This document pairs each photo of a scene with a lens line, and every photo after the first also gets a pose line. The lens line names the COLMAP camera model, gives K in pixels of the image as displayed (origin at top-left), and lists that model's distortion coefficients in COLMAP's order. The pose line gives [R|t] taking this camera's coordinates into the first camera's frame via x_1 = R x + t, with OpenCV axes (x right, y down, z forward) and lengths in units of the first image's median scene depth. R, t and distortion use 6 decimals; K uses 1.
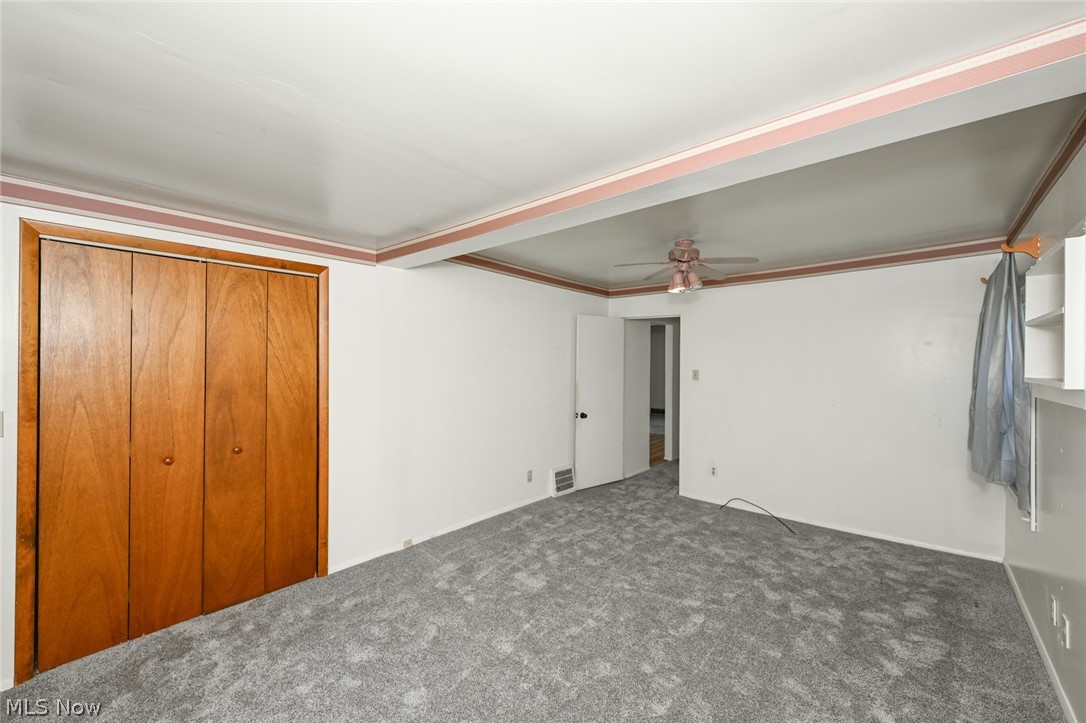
lens RADIAL K [[431.1, 0, 540.0], [0, 431.1, 359.8], [0, 0, 1]] dist [-0.000974, -0.000323]
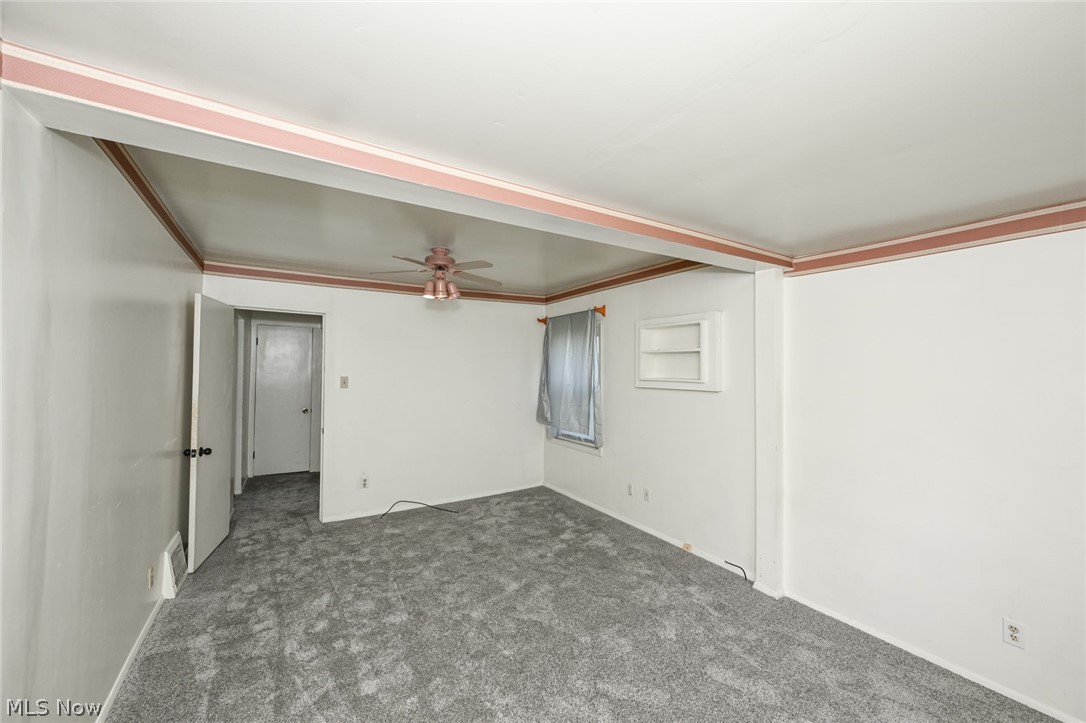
lens RADIAL K [[431.1, 0, 540.0], [0, 431.1, 359.8], [0, 0, 1]] dist [-0.000974, -0.000323]
pose [[0.282696, 0.017559, 0.959049, -0.445284], [-0.009780, 0.999833, -0.015423, -0.002303], [-0.959160, -0.005019, 0.282821, 0.399438]]
